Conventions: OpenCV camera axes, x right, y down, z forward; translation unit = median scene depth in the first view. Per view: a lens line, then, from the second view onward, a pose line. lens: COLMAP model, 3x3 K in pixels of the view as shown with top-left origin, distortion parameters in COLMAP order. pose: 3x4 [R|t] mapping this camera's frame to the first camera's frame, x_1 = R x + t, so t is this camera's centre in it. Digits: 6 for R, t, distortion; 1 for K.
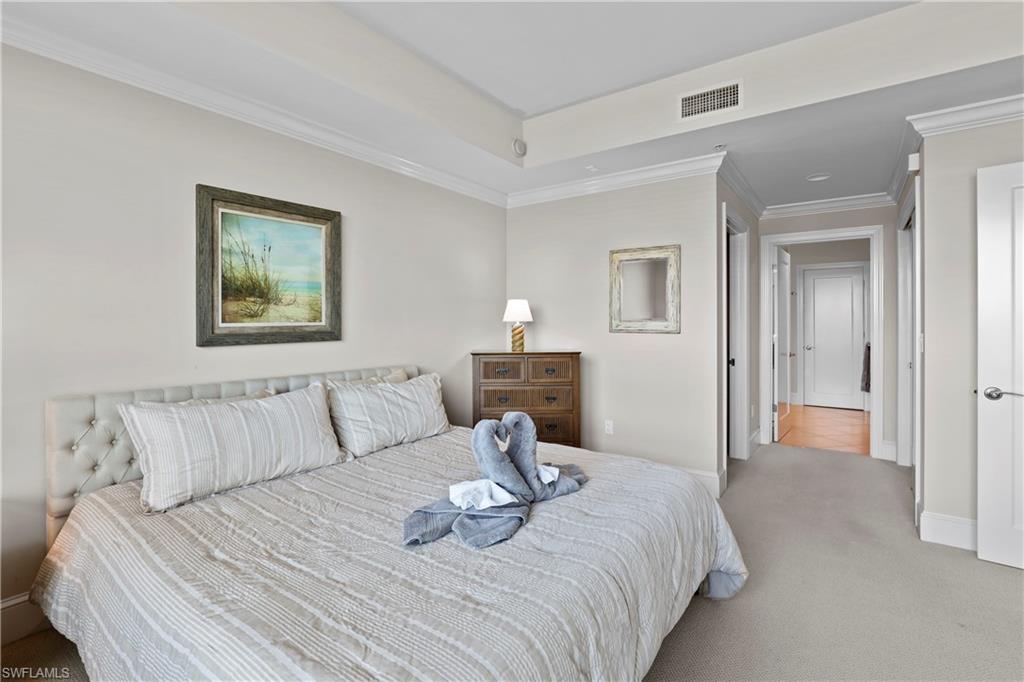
lens RADIAL K [[483.4, 0, 513.6], [0, 483.4, 321.0], [0, 0, 1]] dist [-0.001462, -0.000169]
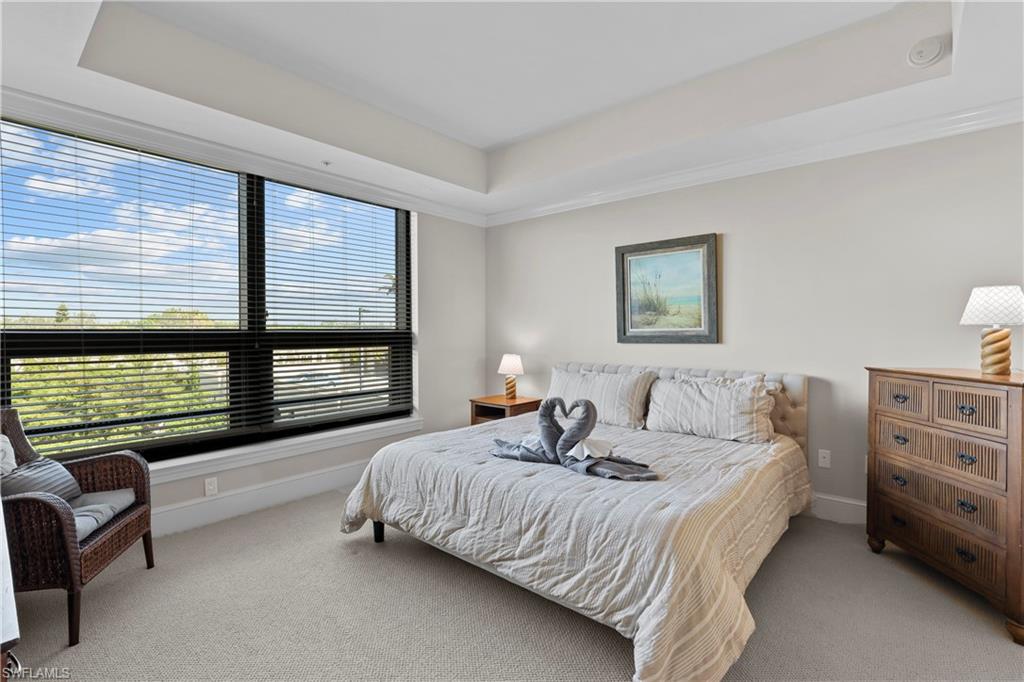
lens RADIAL K [[471.9, 0, 507.0], [0, 471.9, 329.7], [0, 0, 1]] dist [-0.010258, -0.000266]
pose [[-0.090153, -0.003430, -0.995922, 0.885568], [0.005684, 0.999976, -0.003959, 0.009675], [0.995912, -0.006018, -0.090131, 0.657431]]
